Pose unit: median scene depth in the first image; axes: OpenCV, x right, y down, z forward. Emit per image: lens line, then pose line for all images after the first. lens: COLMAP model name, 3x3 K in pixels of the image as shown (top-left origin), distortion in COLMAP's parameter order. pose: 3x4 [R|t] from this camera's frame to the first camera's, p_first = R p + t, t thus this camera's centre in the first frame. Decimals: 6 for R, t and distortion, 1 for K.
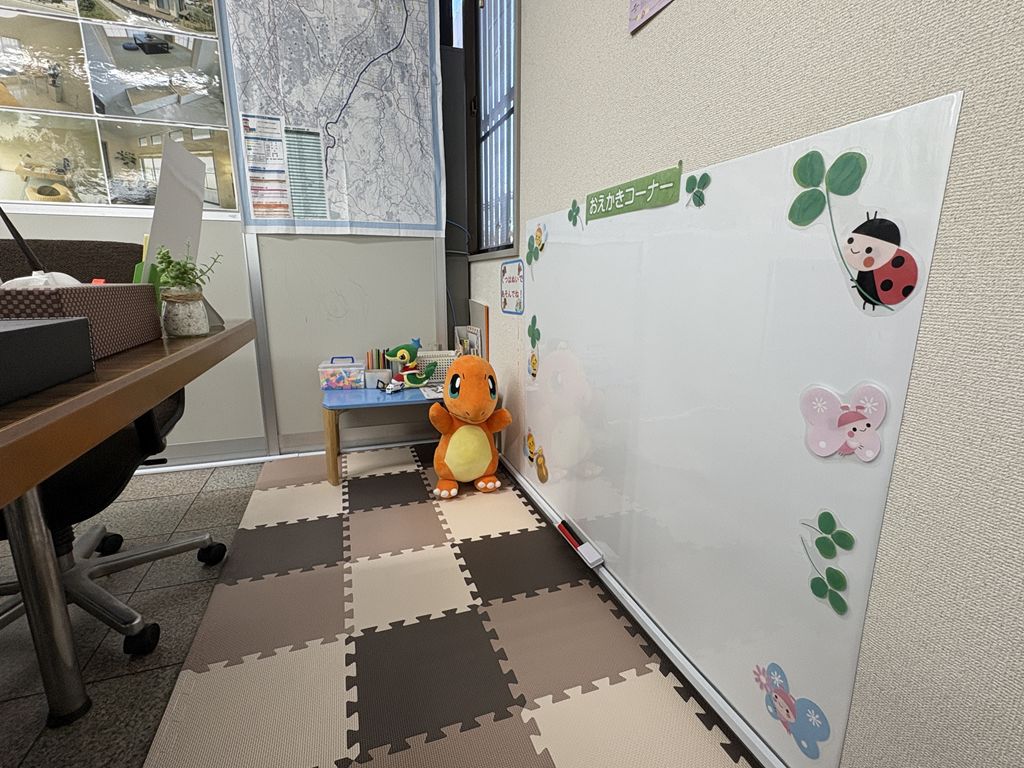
lens RADIAL K [[484.4, 0, 512.0], [0, 484.4, 384.0], [0, 0, 1]] dist [-0.001147, -0.000620]
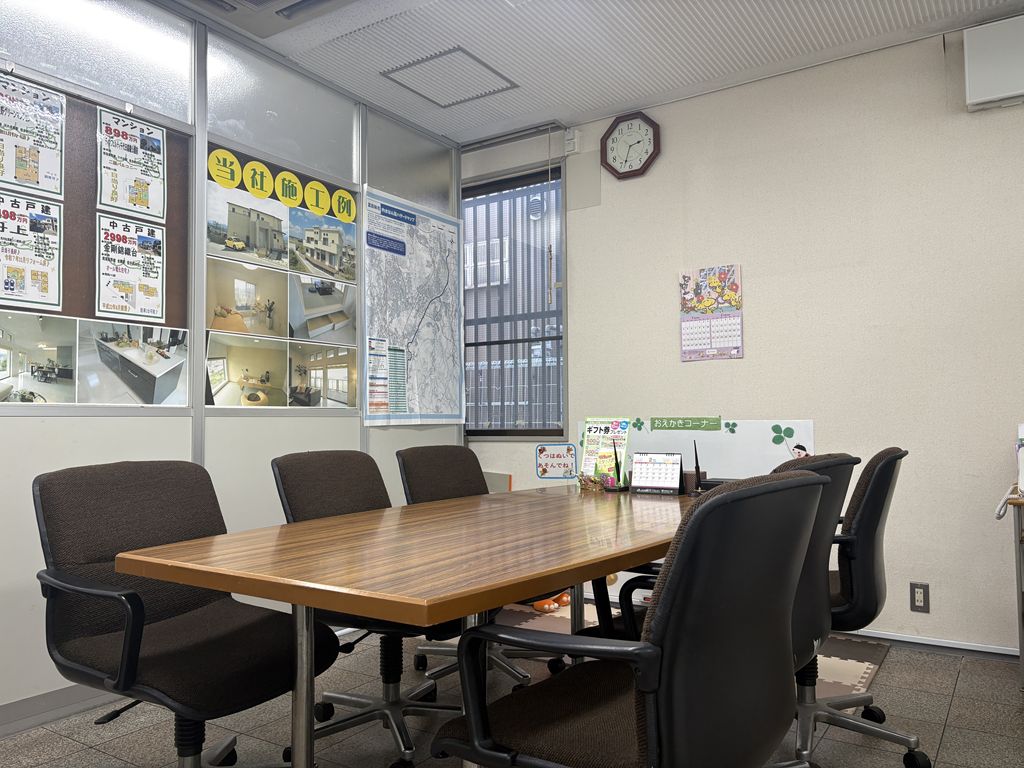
lens RADIAL K [[775.9, 0, 512.0], [0, 775.9, 384.0], [0, 0, 1]] dist [0.007147, -0.004846]
pose [[0.793971, 0.020351, 0.607615, -1.508328], [0.140817, 0.966104, -0.216364, 0.067413], [-0.591423, 0.257349, 0.764192, -0.785697]]
